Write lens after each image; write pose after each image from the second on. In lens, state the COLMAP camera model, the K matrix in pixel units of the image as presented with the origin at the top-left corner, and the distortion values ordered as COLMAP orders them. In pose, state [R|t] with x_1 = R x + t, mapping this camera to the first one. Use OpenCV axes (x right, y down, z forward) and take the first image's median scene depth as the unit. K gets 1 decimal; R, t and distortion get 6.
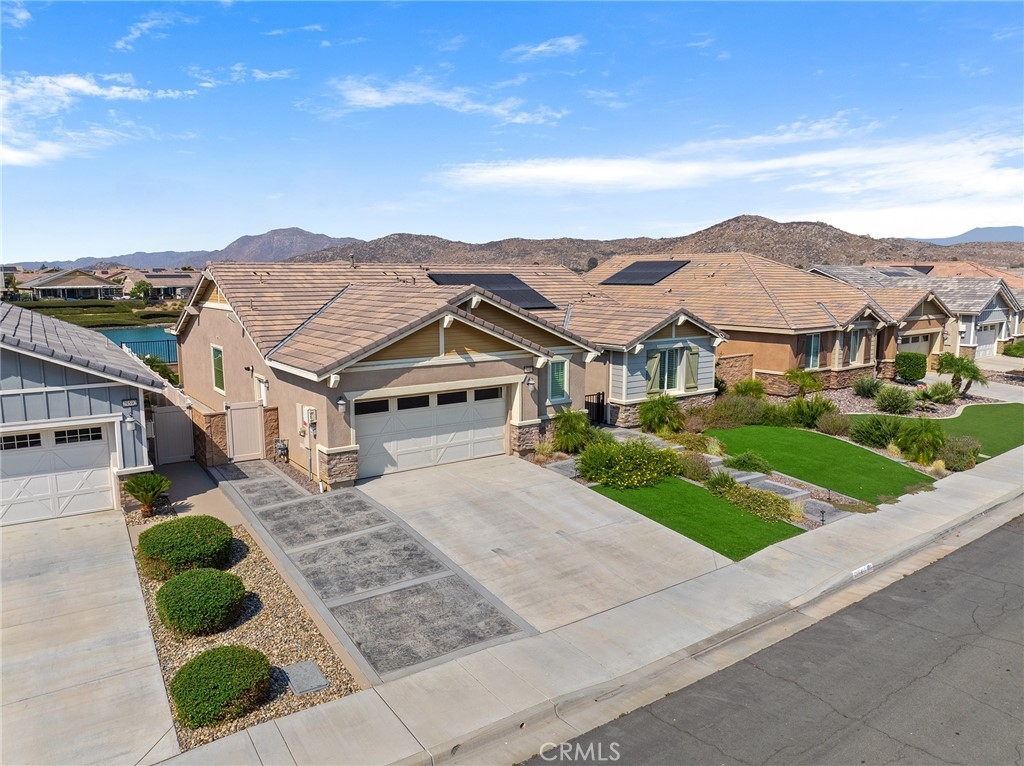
lens RADIAL K [[719.9, 0, 514.3], [0, 719.9, 381.6], [0, 0, 1]] dist [-0.032494, -0.007884]
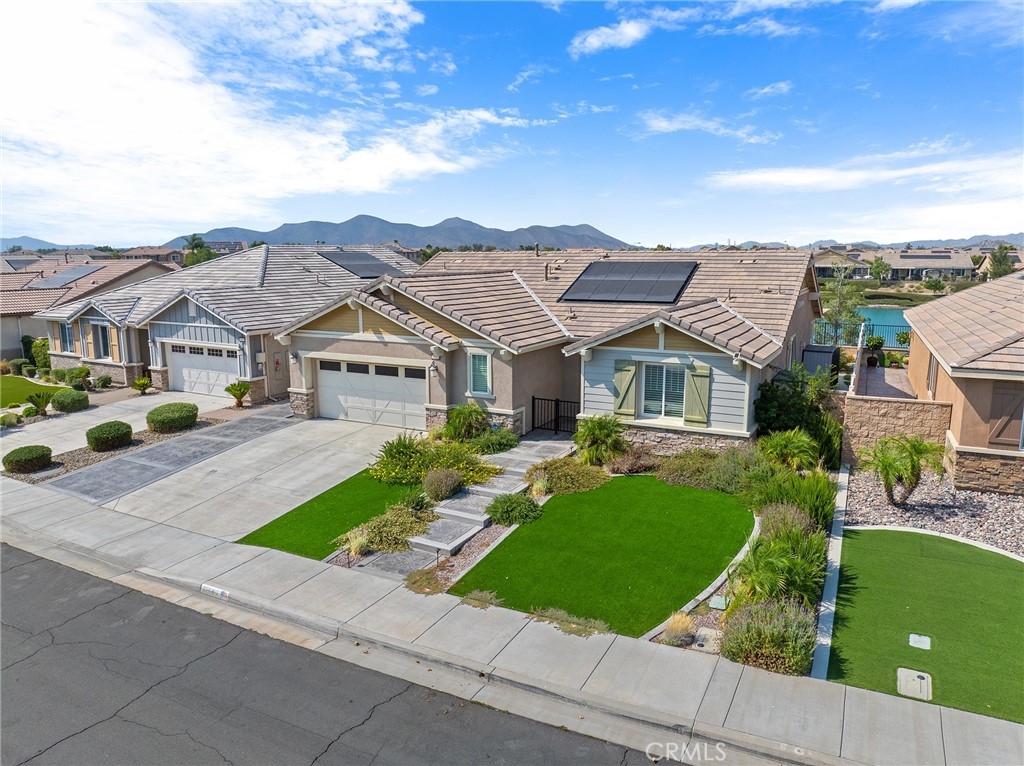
lens RADIAL K [[719.9, 0, 514.3], [0, 719.9, 381.6], [0, 0, 1]] dist [-0.032494, -0.007884]
pose [[0.442518, 0.153762, -0.883479, 1.096600], [-0.127329, 0.985982, 0.107825, -0.118503], [0.887674, 0.064778, 0.455893, 0.685770]]
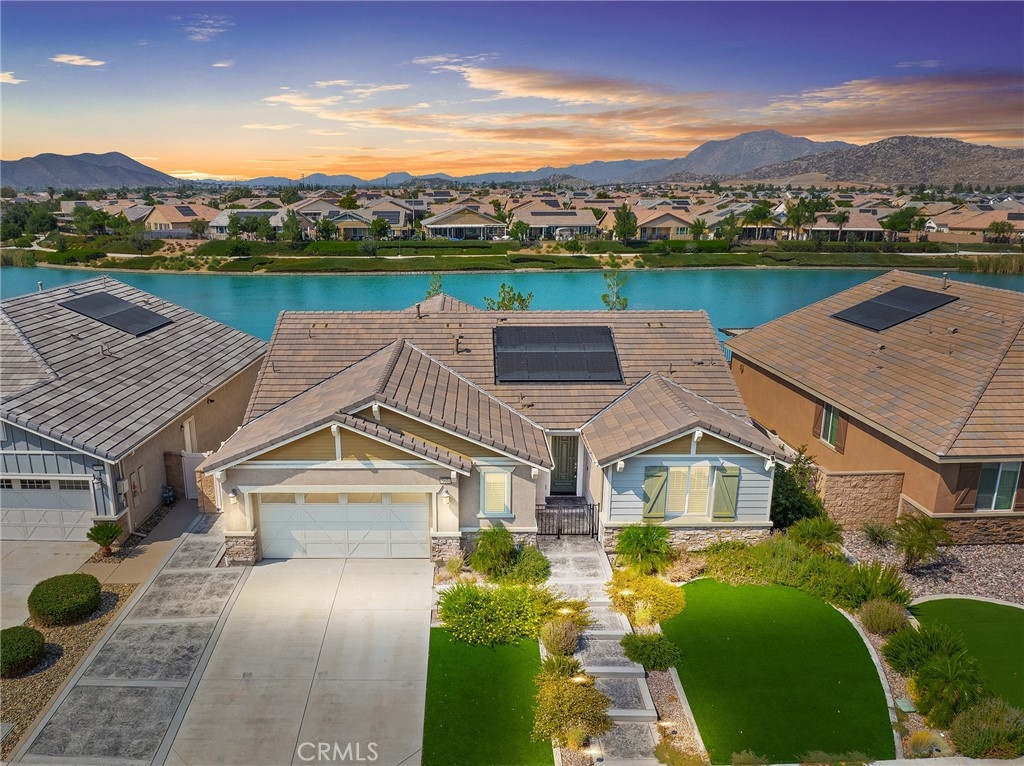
lens RADIAL K [[829.0, 0, 469.2], [0, 829.0, 435.8], [0, 0, 1]] dist [-0.034154, -0.009338]
pose [[0.810601, 0.166042, -0.561566, 0.698337], [-0.082986, 0.981853, 0.170523, -0.284157], [0.579689, -0.091624, 0.809670, 0.167713]]
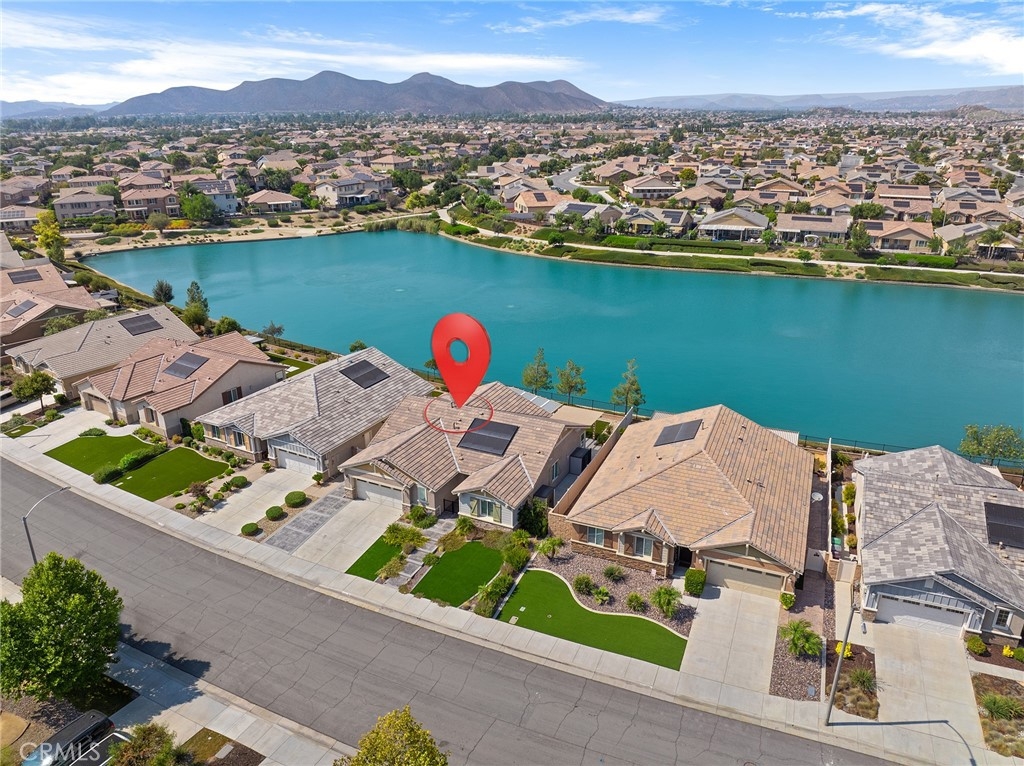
lens RADIAL K [[719.9, 0, 514.3], [0, 719.9, 381.6], [0, 0, 1]] dist [-0.032494, -0.007884]
pose [[0.472448, 0.311441, -0.824498, 2.552066], [-0.123986, 0.949668, 0.287677, -1.345156], [0.872594, -0.033686, 0.487284, 0.053434]]
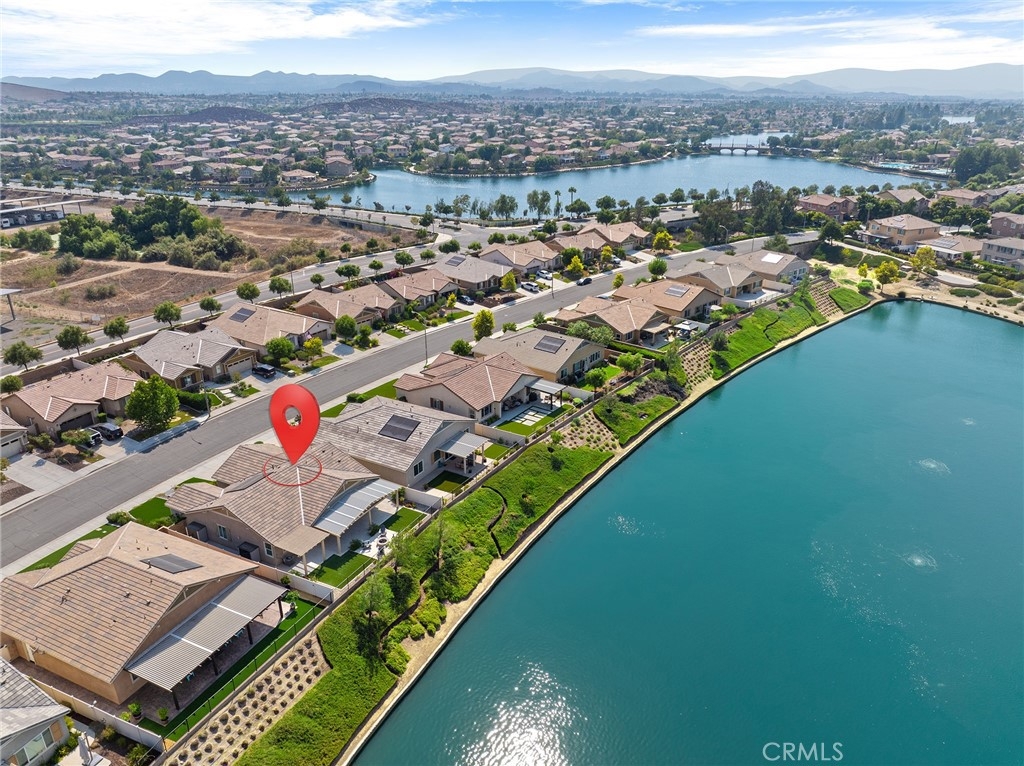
lens RADIAL K [[719.9, 0, 514.3], [0, 719.9, 381.6], [0, 0, 1]] dist [-0.032494, -0.007884]
pose [[-0.893701, 0.168699, -0.415740, 0.205818], [-0.065150, 0.868002, 0.492268, -2.803354], [0.443908, 0.467025, -0.764744, 5.030849]]
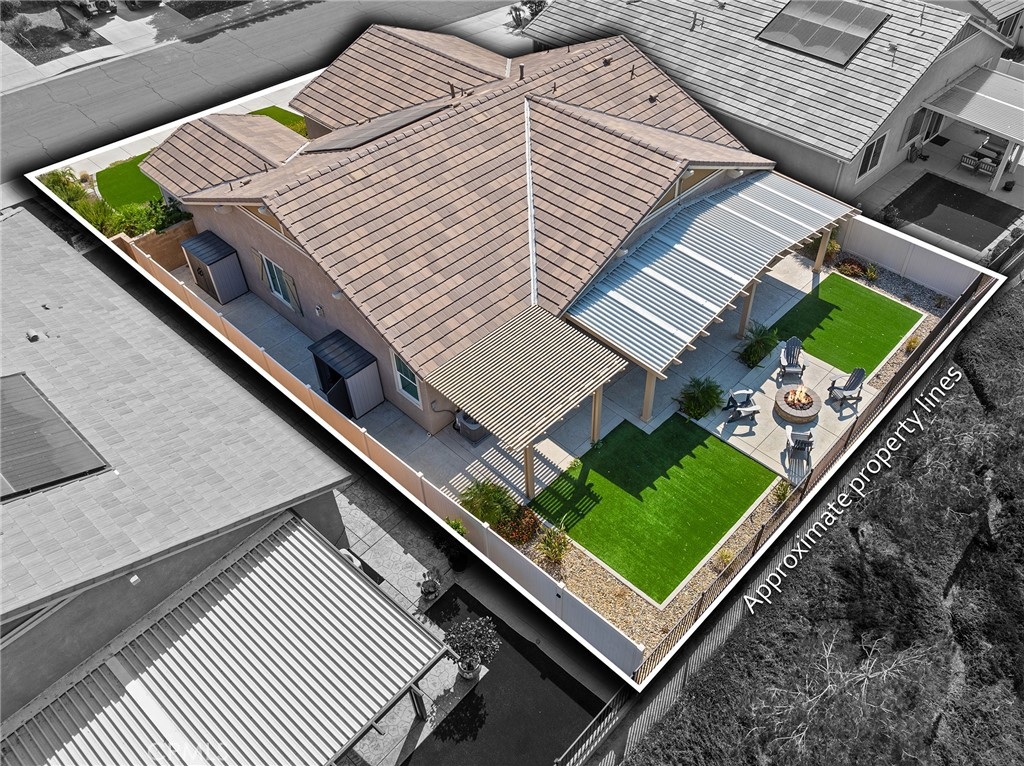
lens RADIAL K [[792.8, 0, 548.7], [0, 792.8, 344.5], [0, 0, 1]] dist [-0.041653, -0.005161]
pose [[-0.981451, 0.130354, -0.140579, -0.101217], [-0.026489, 0.634035, 0.772850, -1.048506], [0.189877, 0.762238, -0.618821, 2.727836]]
